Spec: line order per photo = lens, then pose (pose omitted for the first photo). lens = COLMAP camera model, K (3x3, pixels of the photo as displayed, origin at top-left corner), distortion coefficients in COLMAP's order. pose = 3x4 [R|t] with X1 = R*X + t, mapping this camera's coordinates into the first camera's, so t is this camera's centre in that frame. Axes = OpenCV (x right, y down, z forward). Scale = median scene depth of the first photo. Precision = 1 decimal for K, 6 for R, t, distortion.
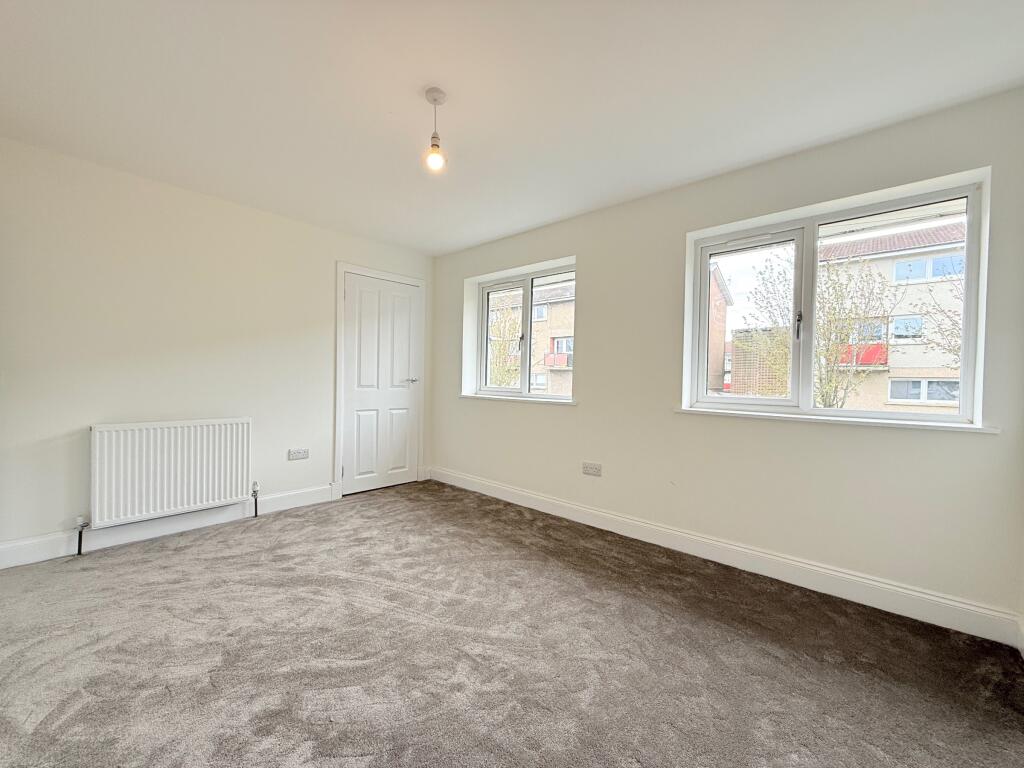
lens RADIAL K [[404.2, 0, 512.0], [0, 404.2, 384.0], [0, 0, 1]] dist [0.000385, -0.000138]
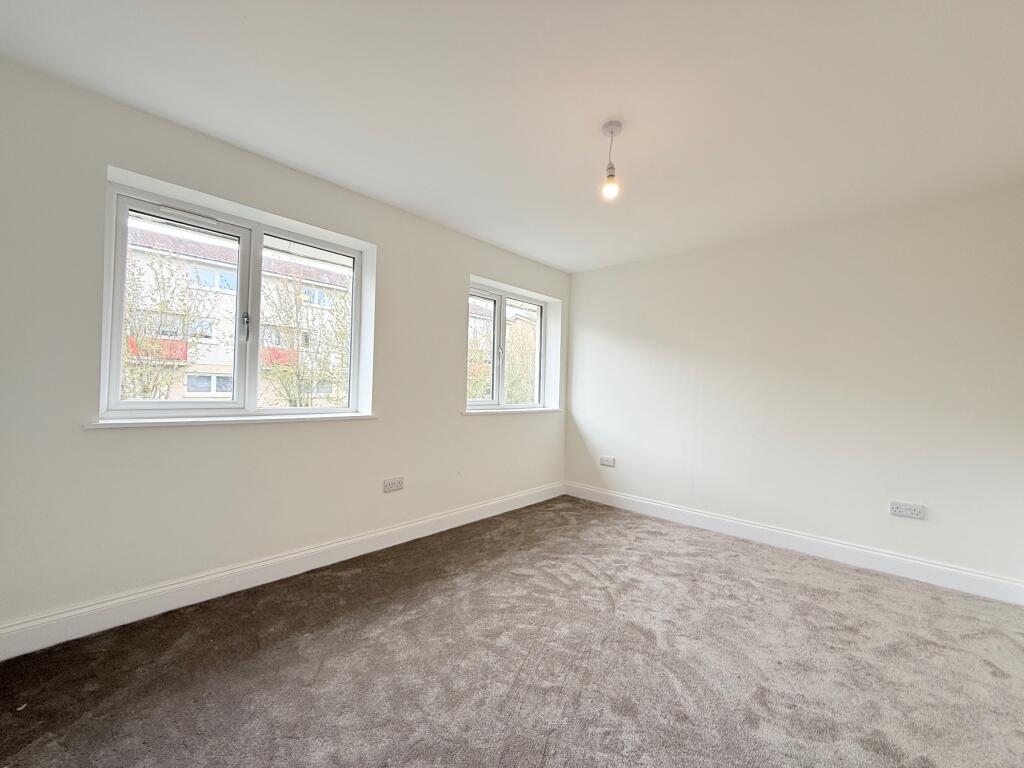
lens RADIAL K [[404.2, 0, 512.0], [0, 404.2, 384.0], [0, 0, 1]] dist [0.000385, -0.000138]
pose [[0.001049, -0.001413, 0.999998, -0.294240], [-0.021027, 0.999778, 0.001434, -0.009883], [-0.999778, -0.021029, 0.001019, 0.301598]]
